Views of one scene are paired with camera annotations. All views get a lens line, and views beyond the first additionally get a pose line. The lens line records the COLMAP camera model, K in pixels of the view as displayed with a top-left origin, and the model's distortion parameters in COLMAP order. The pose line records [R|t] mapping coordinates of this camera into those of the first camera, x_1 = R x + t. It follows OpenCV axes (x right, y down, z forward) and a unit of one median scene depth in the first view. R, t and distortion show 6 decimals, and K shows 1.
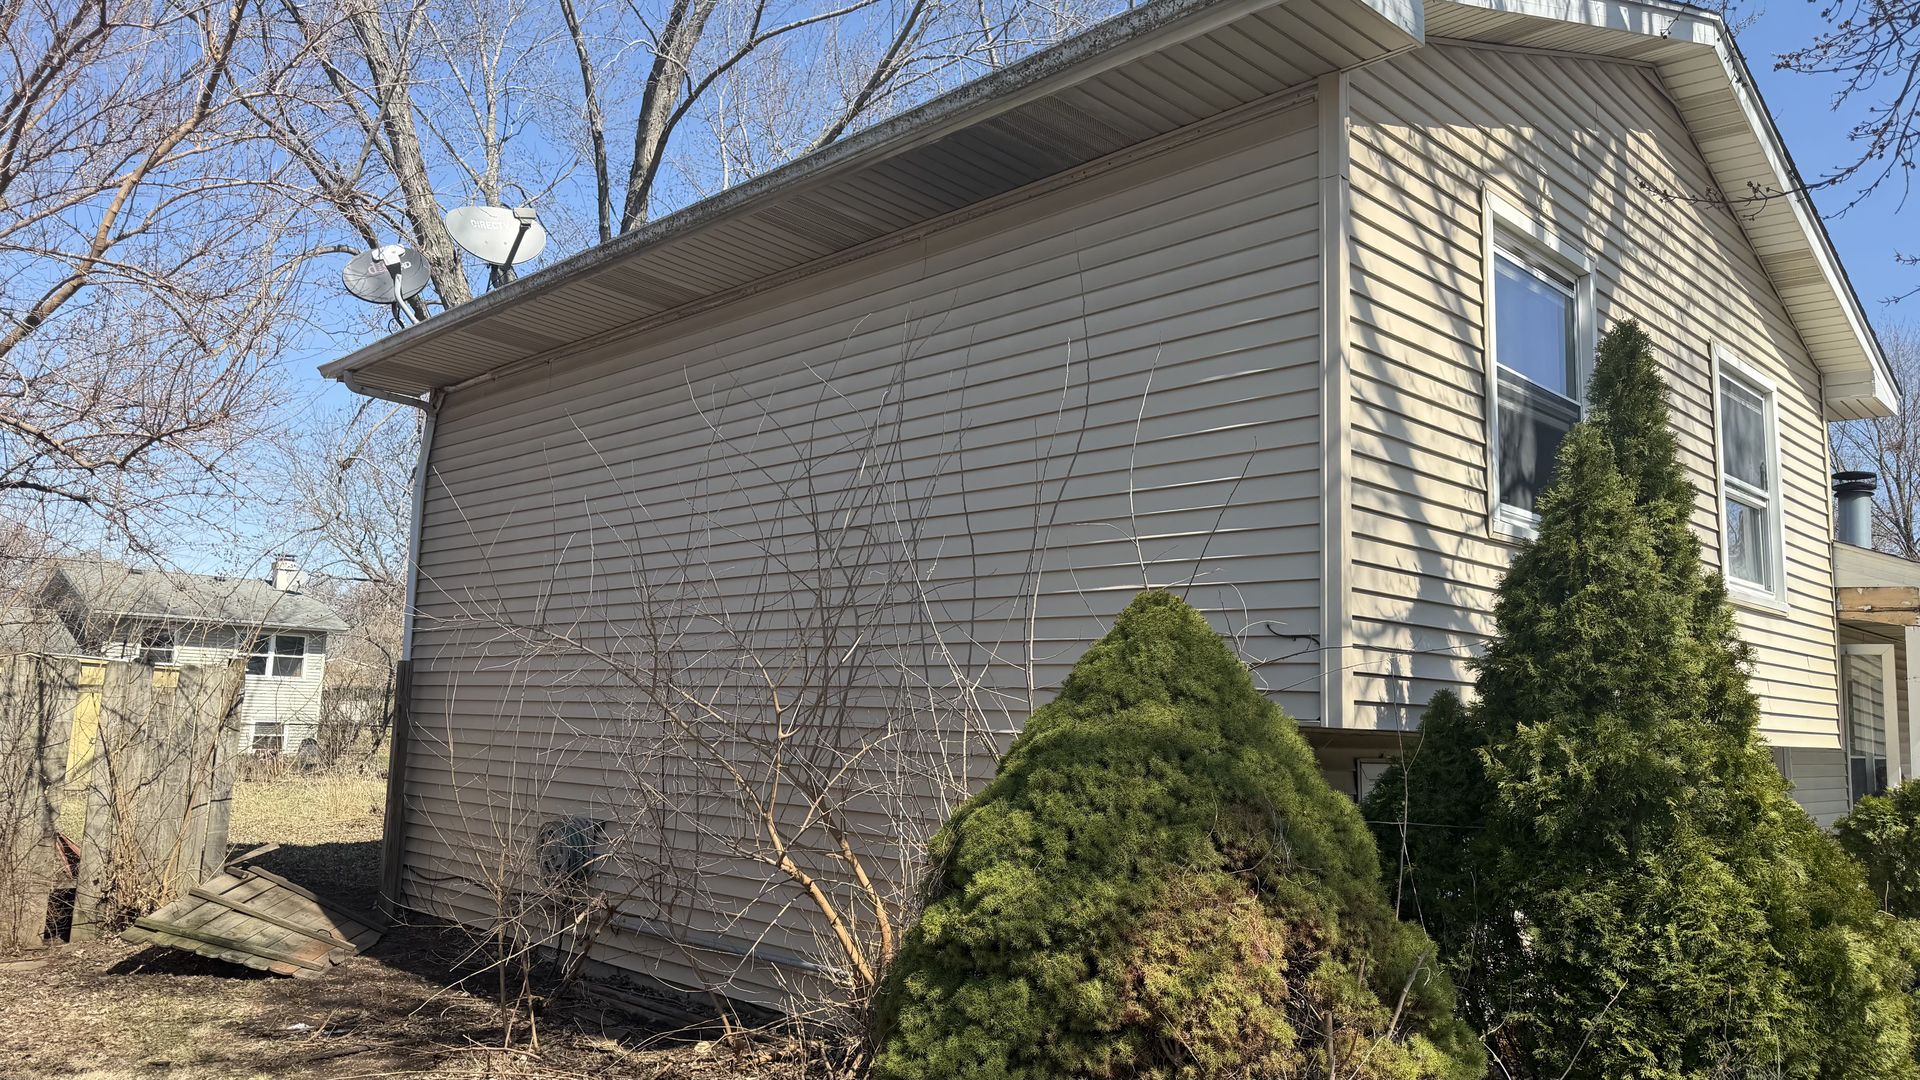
lens RADIAL K [[1345.9, 0, 960.0], [0, 1345.9, 540.0], [0, 0, 1]] dist [0.011072, 0.002170]
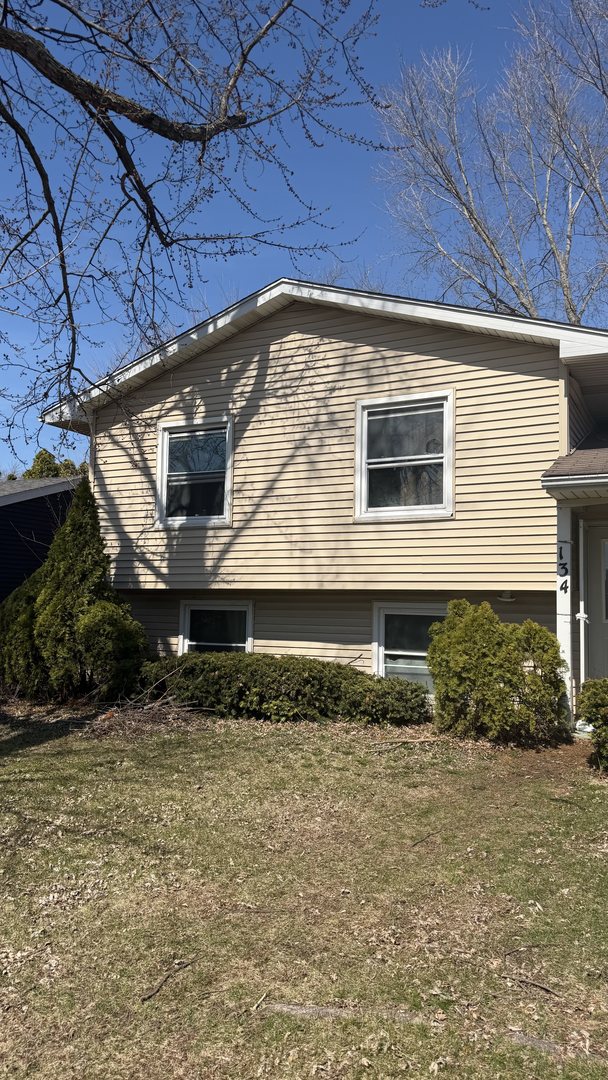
lens RADIAL K [[742.3, 0, 304.0], [0, 742.3, 540.0], [0, 0, 1]] dist [0.139500, -0.000269]
pose [[0.332249, -0.109625, -0.936799, 1.562714], [0.122152, 0.989859, -0.072511, 0.140282], [0.935248, -0.090340, 0.342271, 0.494065]]
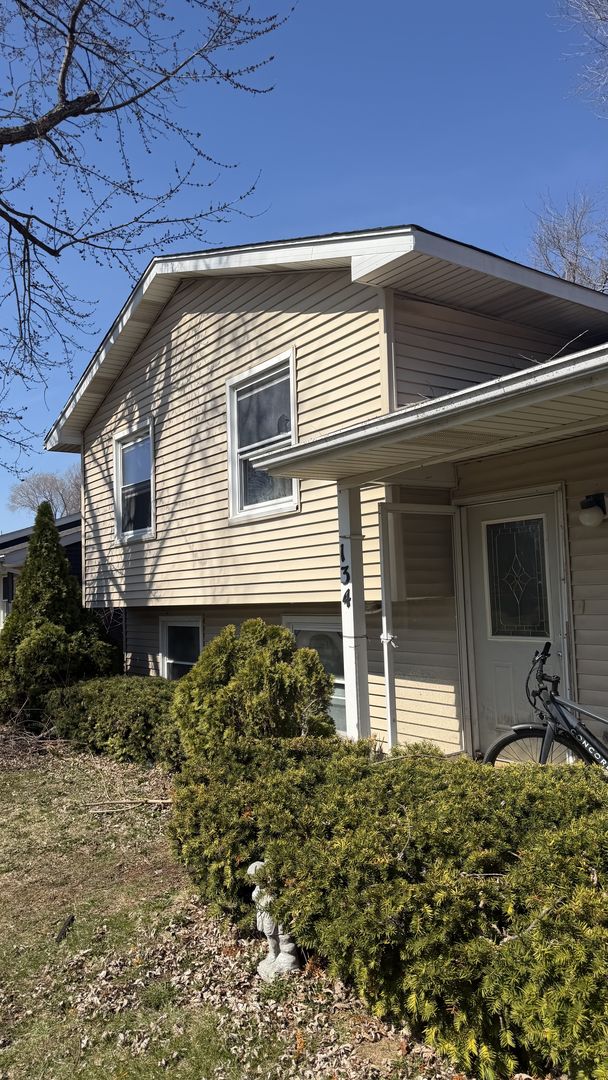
lens RADIAL K [[742.3, 0, 304.0], [0, 742.3, 540.0], [0, 0, 1]] dist [0.139500, -0.000269]
pose [[-0.143581, -0.101045, -0.984467, 1.458899], [0.161382, 0.979067, -0.124028, 0.193587], [0.976392, -0.176683, -0.124269, 1.157564]]
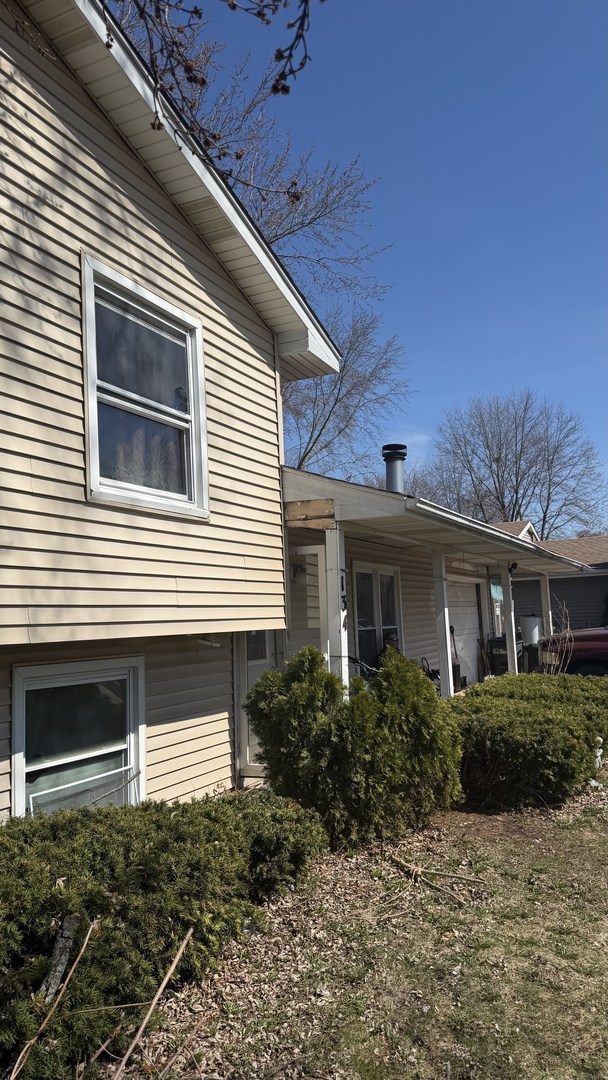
lens RADIAL K [[757.1, 0, 306.4], [0, 757.1, 554.9], [0, 0, 1]] dist [0.011072, 0.002170]
pose [[0.944552, -0.046167, 0.325101, 0.505639], [0.033628, 0.998462, 0.044088, 0.062078], [-0.326636, -0.030711, 0.944651, 0.378811]]
